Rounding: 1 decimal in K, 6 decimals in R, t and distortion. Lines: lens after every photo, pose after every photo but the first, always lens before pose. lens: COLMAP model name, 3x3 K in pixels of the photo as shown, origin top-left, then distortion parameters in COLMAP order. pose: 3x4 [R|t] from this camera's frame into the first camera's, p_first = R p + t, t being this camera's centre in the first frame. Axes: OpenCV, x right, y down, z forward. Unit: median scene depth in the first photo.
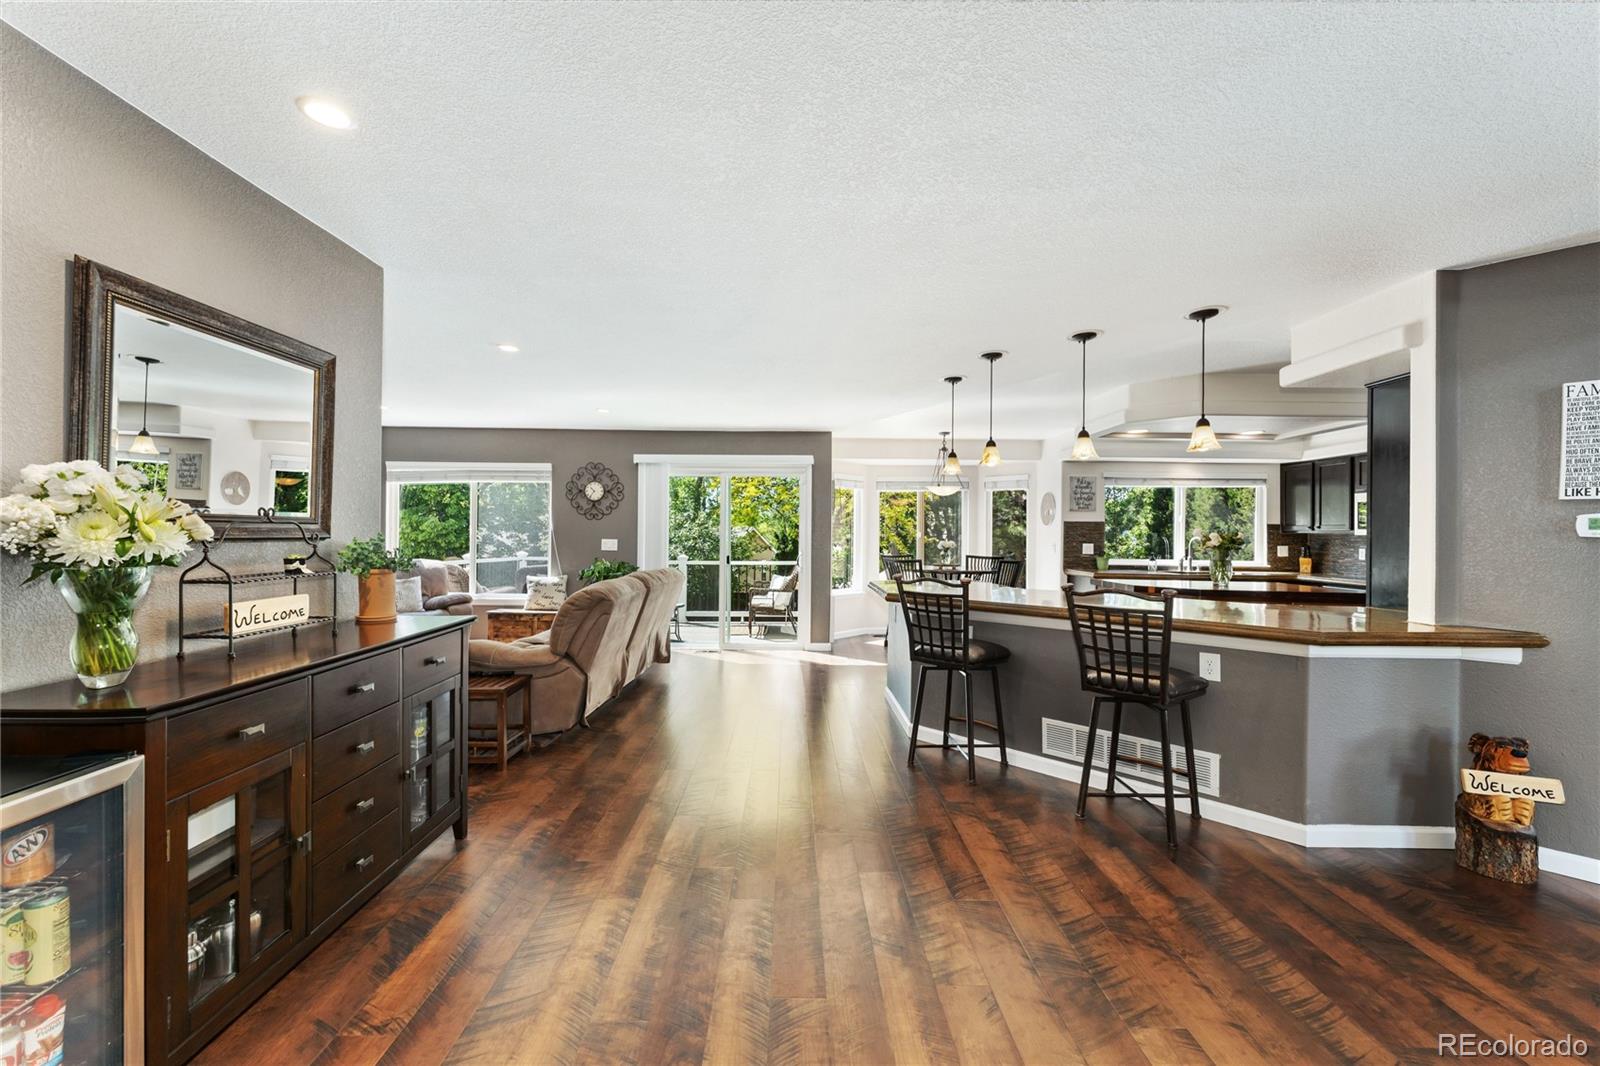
lens RADIAL K [[635.3, 0, 793.9], [0, 635.3, 533.6], [0, 0, 1]] dist [-0.003505, -0.000652]
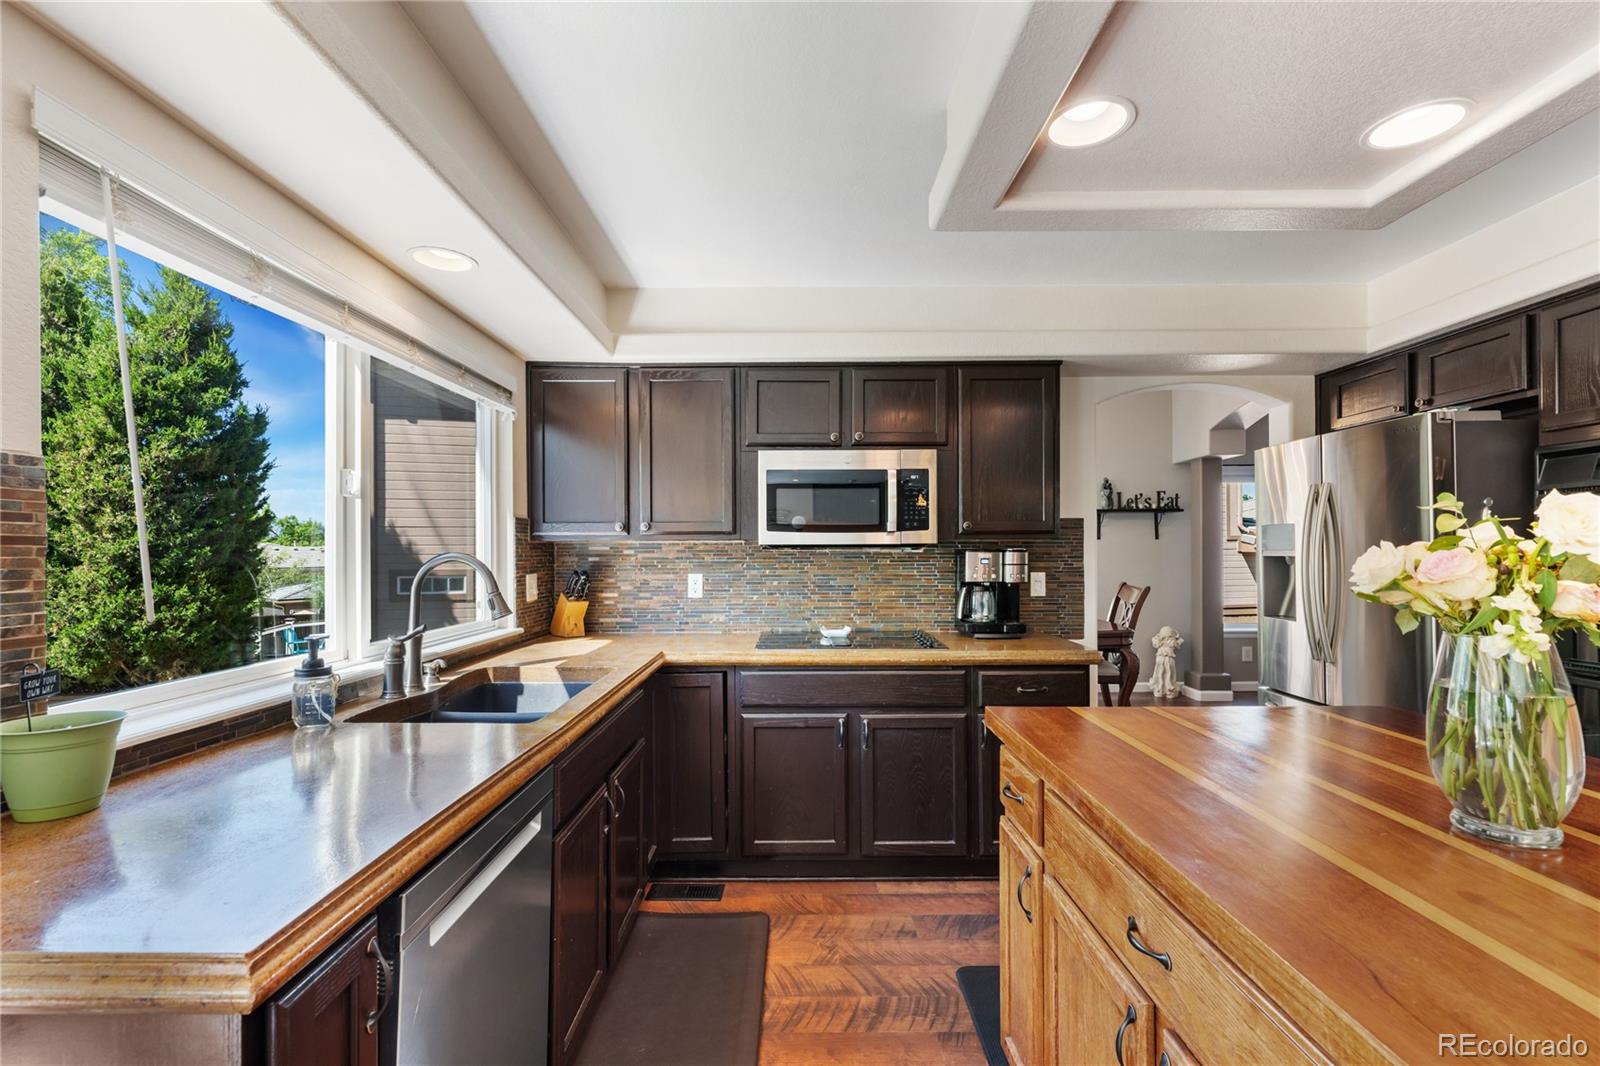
lens RADIAL K [[713.4, 0, 800.2], [0, 713.4, 547.3], [0, 0, 1]] dist [-0.005730, 0.000437]
pose [[0.008361, -0.007876, 0.999934, 0.333962], [0.004772, 0.999958, 0.007837, 0.000507], [-0.999954, 0.004706, 0.008399, 0.830594]]
